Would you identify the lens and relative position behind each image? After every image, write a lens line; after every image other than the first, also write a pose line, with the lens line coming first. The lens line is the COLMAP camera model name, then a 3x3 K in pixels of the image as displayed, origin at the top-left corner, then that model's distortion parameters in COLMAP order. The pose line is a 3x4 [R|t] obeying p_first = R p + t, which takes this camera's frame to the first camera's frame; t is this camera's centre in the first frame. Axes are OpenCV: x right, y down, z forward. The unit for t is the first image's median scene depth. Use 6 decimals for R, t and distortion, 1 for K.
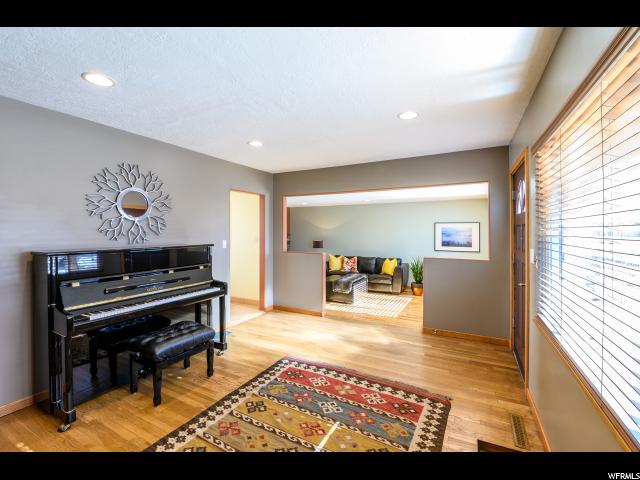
lens RADIAL K [[282.1, 0, 323.0], [0, 282.1, 235.4], [0, 0, 1]] dist [-0.012547, -0.001779]
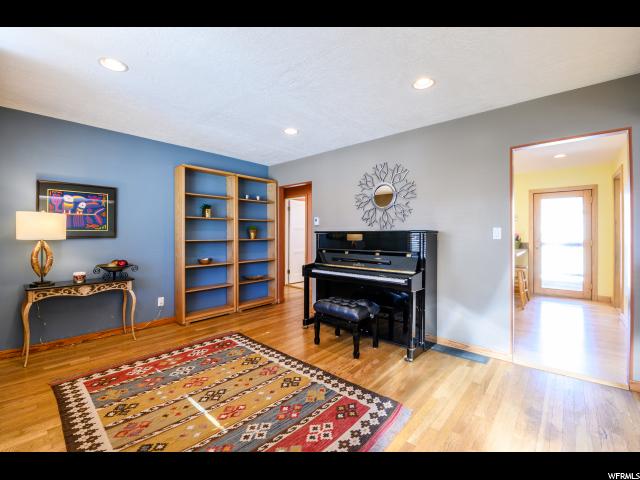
lens RADIAL K [[282.1, 0, 326.5], [0, 282.1, 236.1], [0, 0, 1]] dist [-0.012547, -0.001779]
pose [[-0.239800, 0.005875, -0.970804, 0.598201], [-0.018293, 0.999777, 0.010569, 0.055767], [0.970650, 0.020293, -0.239639, 1.130195]]
